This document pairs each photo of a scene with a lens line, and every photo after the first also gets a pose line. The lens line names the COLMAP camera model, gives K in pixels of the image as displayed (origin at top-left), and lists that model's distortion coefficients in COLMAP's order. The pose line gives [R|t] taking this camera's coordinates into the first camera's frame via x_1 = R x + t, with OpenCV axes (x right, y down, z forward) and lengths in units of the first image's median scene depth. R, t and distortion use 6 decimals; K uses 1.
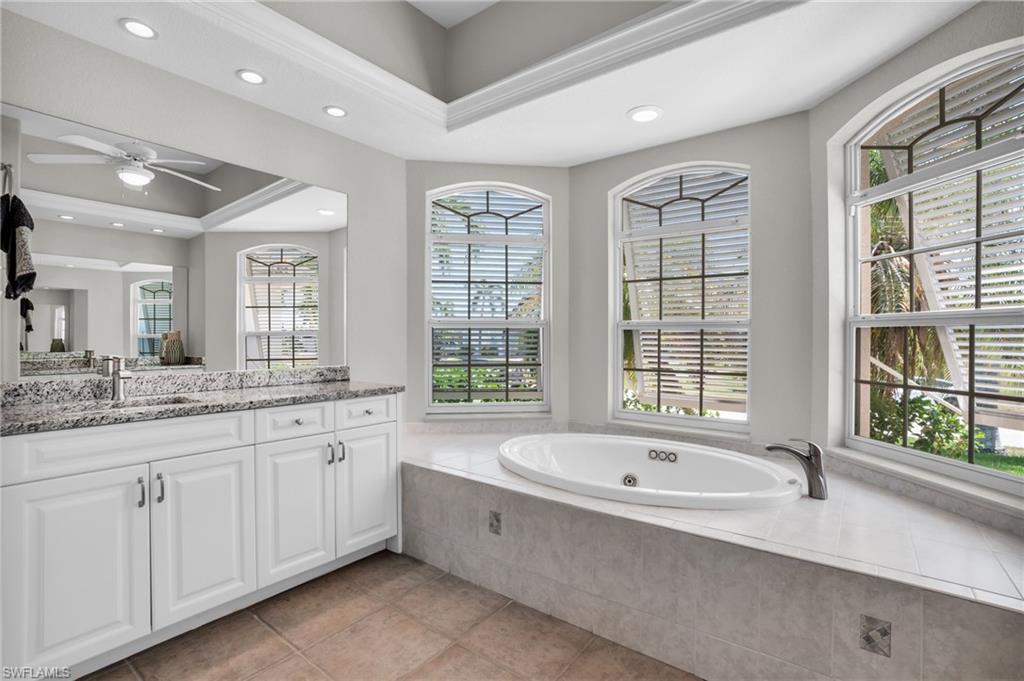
lens RADIAL K [[474.5, 0, 506.0], [0, 474.5, 338.4], [0, 0, 1]] dist [-0.034612, 0.001753]
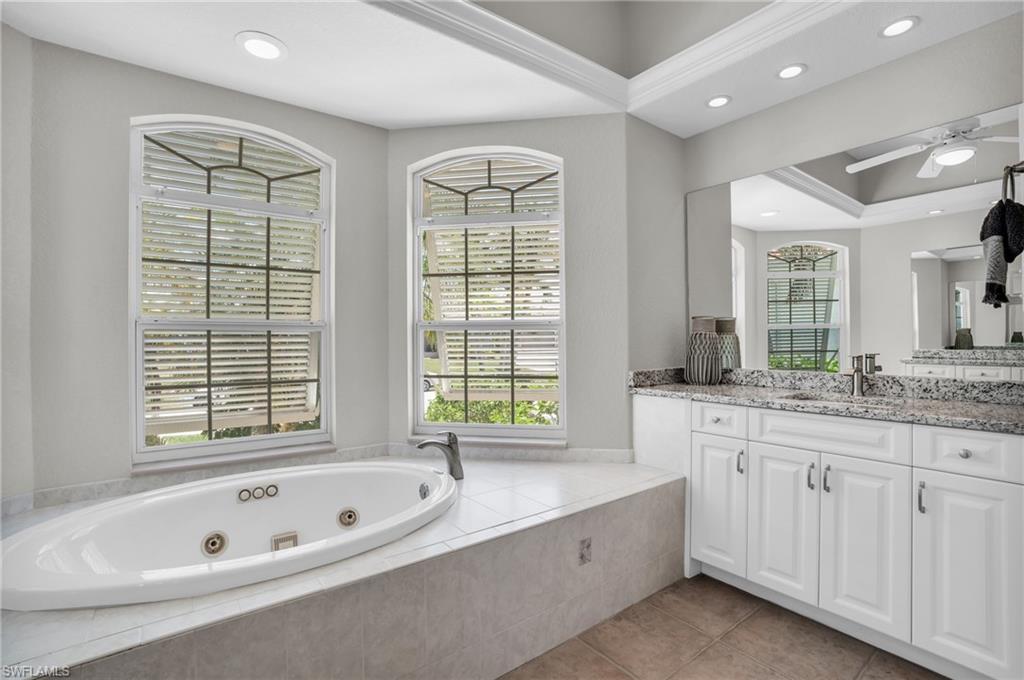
lens RADIAL K [[474.5, 0, 509.2], [0, 474.5, 338.4], [0, 0, 1]] dist [-0.034612, 0.001753]
pose [[0.268098, -0.001201, 0.963391, -0.330885], [0.010889, 0.999939, -0.001784, 0.000476], [-0.963330, 0.010969, 0.268094, 0.433191]]
